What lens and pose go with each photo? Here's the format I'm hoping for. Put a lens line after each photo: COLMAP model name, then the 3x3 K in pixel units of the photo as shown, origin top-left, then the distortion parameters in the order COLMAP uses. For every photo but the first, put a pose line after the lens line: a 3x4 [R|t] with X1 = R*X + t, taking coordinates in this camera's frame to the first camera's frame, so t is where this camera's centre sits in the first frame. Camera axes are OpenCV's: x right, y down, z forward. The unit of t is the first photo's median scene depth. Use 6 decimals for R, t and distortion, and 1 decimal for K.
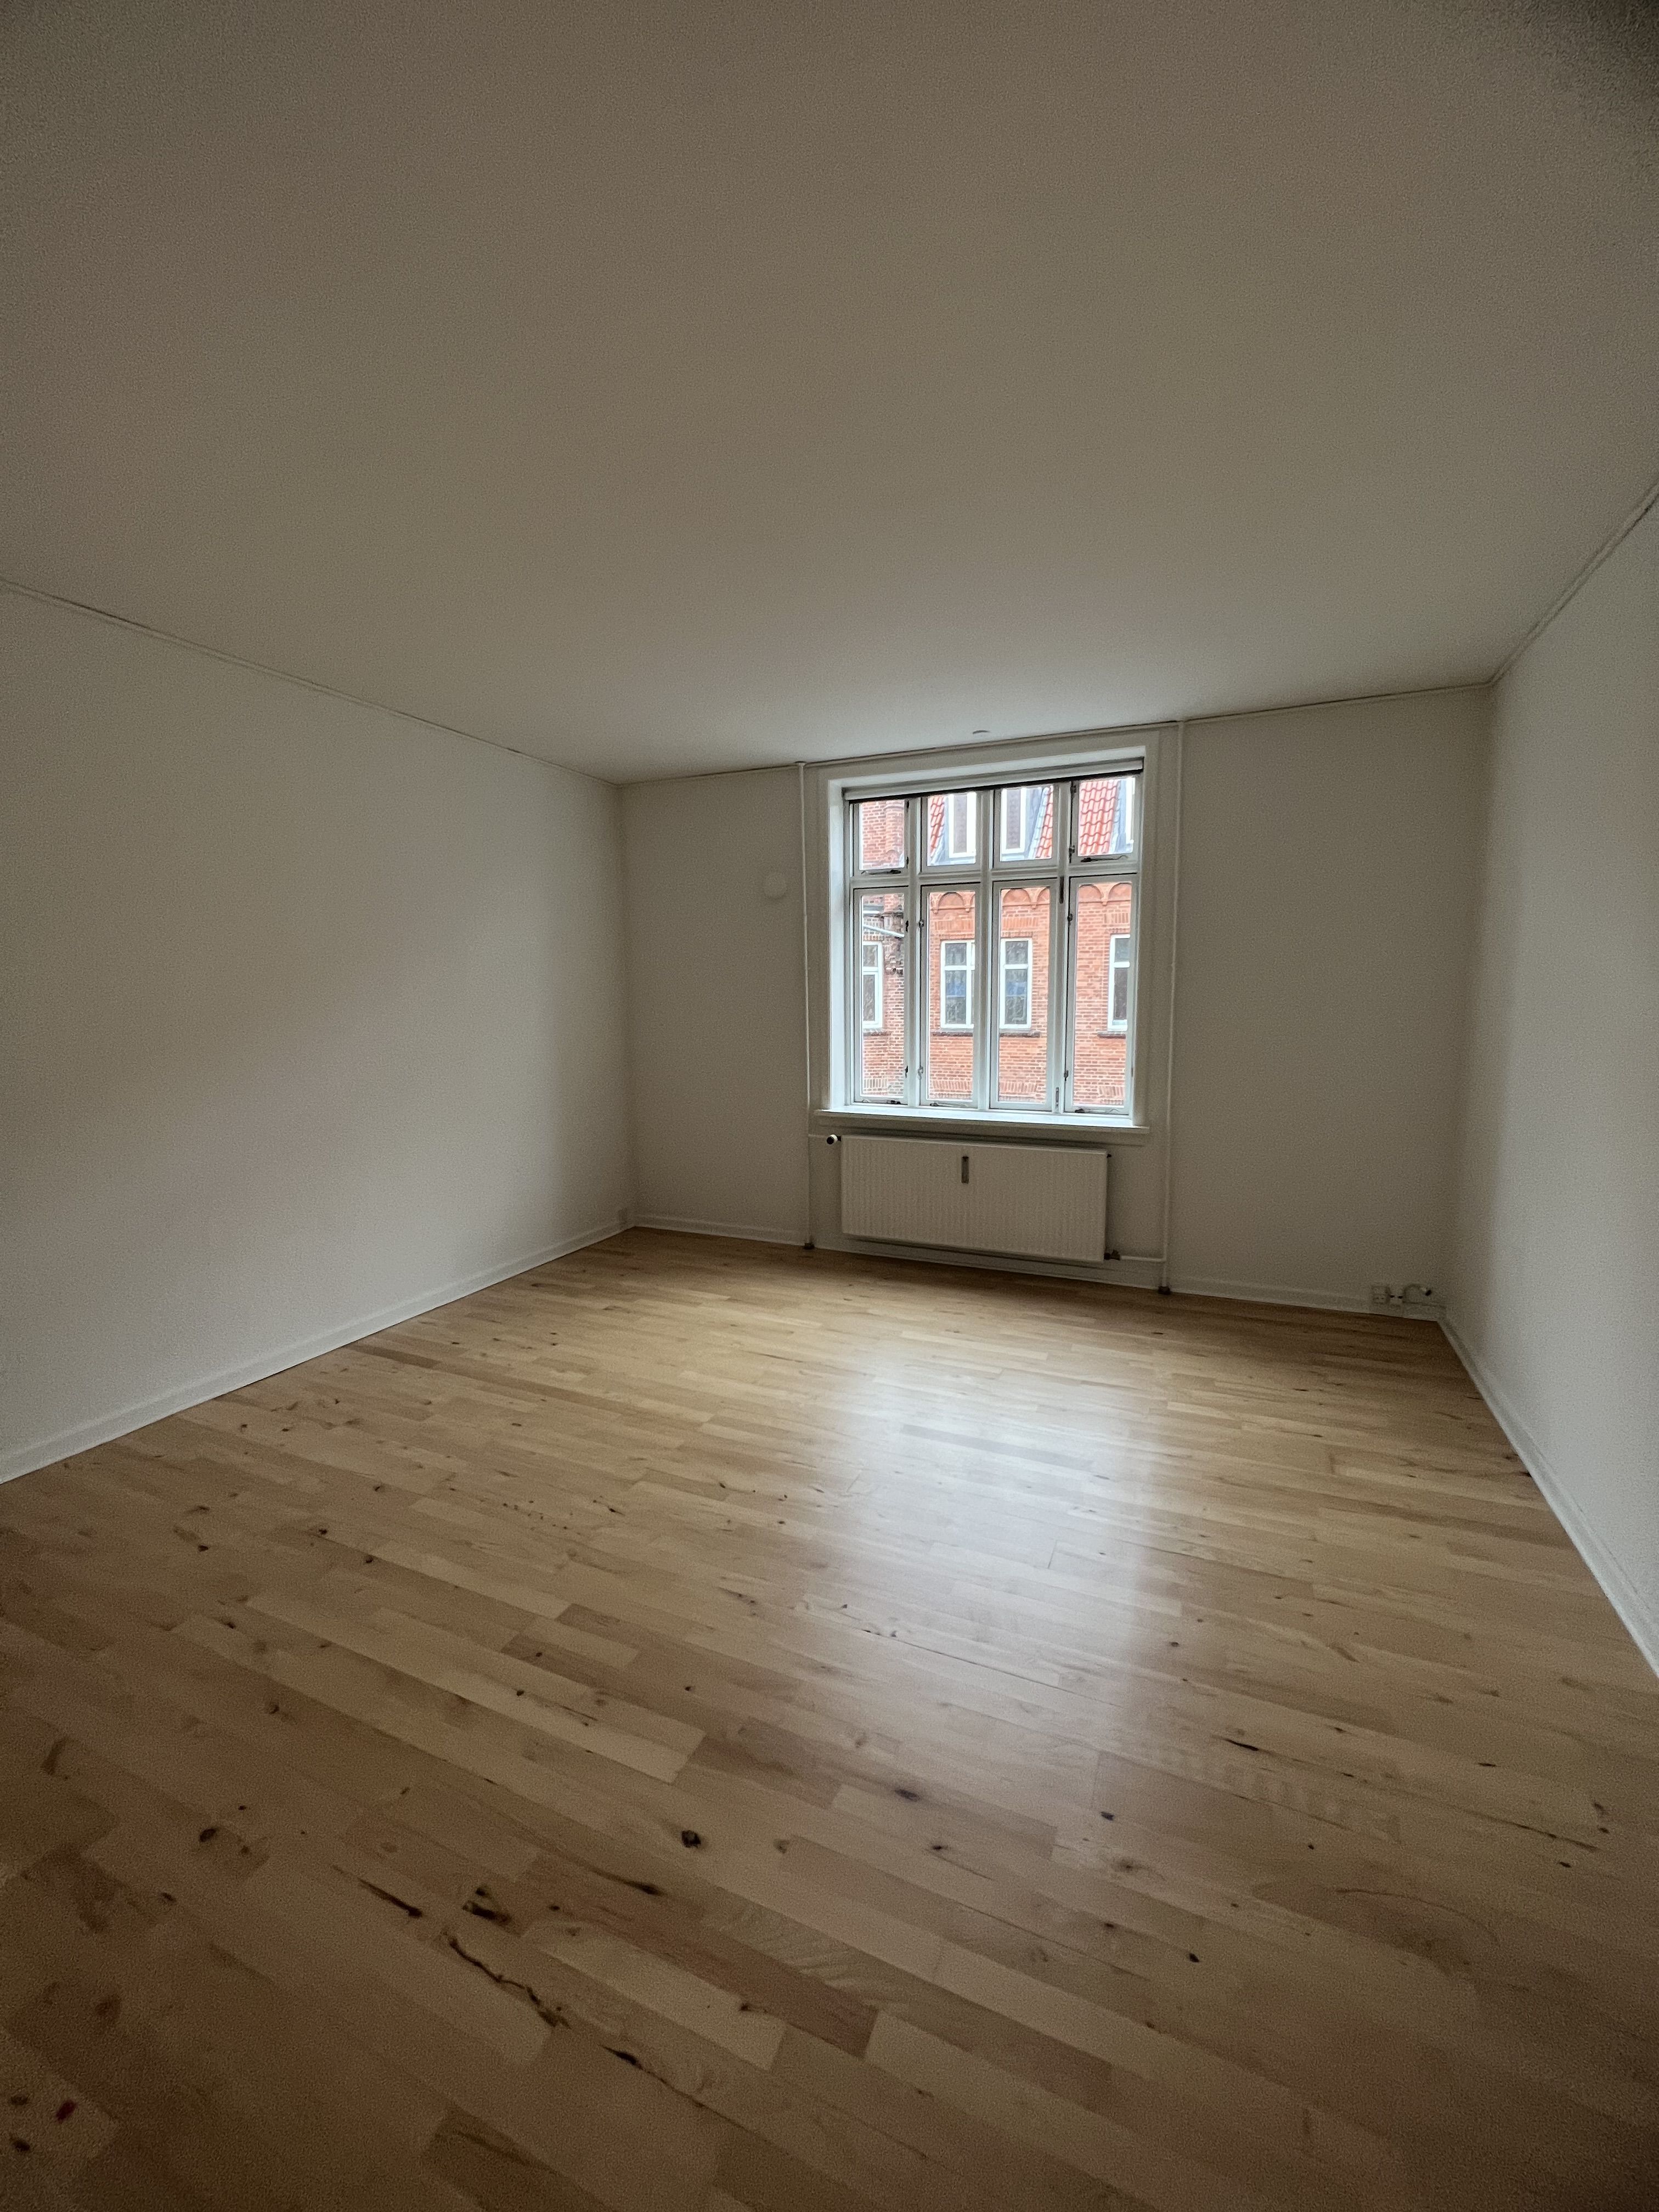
lens RADIAL K [[887.1, 0, 829.5], [0, 887.1, 1106.0], [0, 0, 1]] dist [-0.000620, -0.000044]
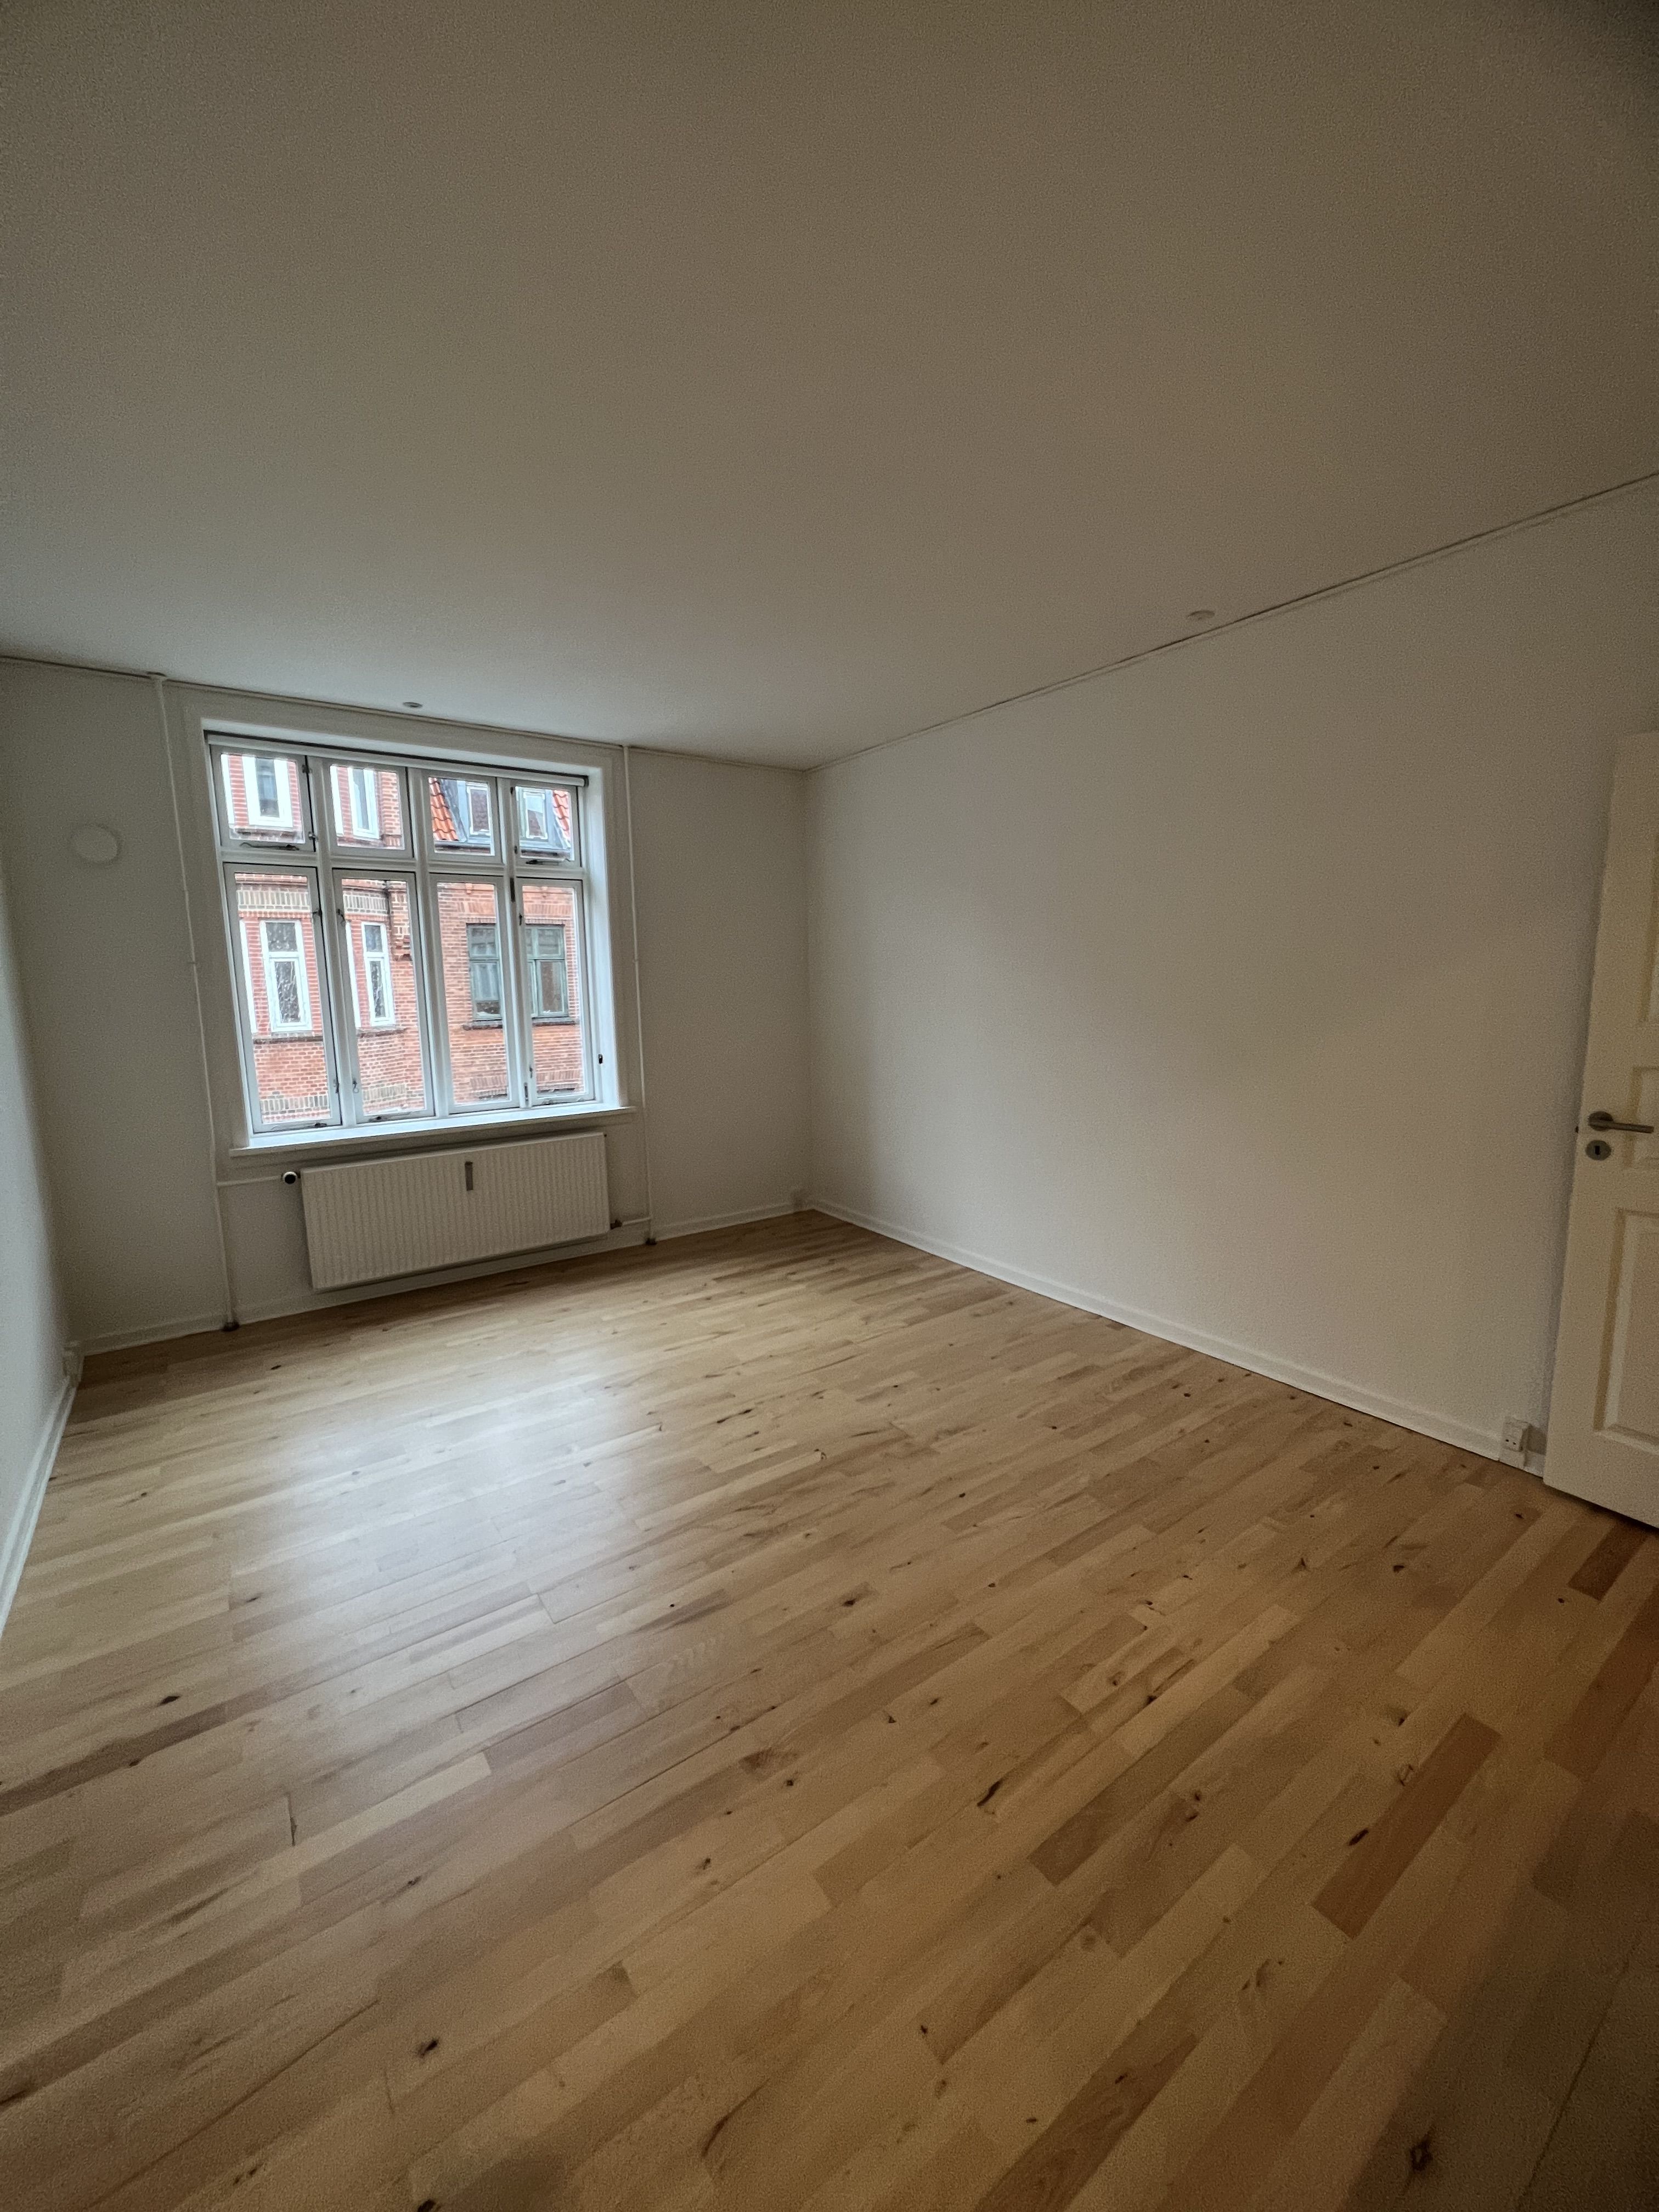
lens RADIAL K [[887.1, 0, 829.5], [0, 887.1, 1106.0], [0, 0, 1]] dist [-0.000620, -0.000044]
pose [[0.511941, -0.127507, 0.849505, -0.443628], [0.122810, 0.989628, 0.074530, -0.024763], [-0.850197, 0.066173, 0.522290, 0.185223]]
